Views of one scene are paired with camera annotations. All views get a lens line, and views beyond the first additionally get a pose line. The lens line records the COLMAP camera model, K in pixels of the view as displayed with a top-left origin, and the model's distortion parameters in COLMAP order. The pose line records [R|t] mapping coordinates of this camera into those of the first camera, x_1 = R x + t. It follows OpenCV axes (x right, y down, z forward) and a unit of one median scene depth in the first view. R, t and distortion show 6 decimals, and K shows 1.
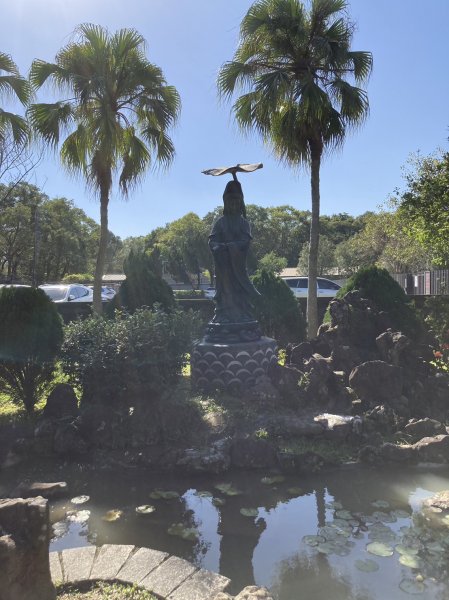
lens RADIAL K [[494.2, 0, 224.5], [0, 494.2, 300.0], [0, 0, 1]] dist [0.098689, -0.280512]
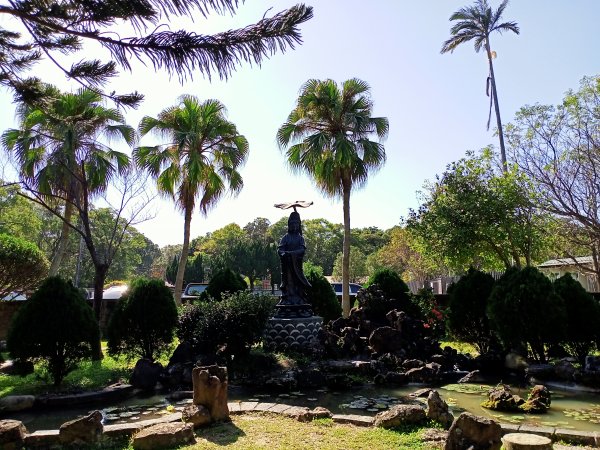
lens RADIAL K [[494.2, 0, 300.0], [0, 494.2, 225.0], [0, 0, 1]] dist [0.098689, -0.280512]
pose [[0.996443, 0.019964, 0.081873, -0.054959], [-0.005819, 0.985514, -0.169492, 0.037676], [-0.084070, 0.168412, 0.982125, -0.310769]]
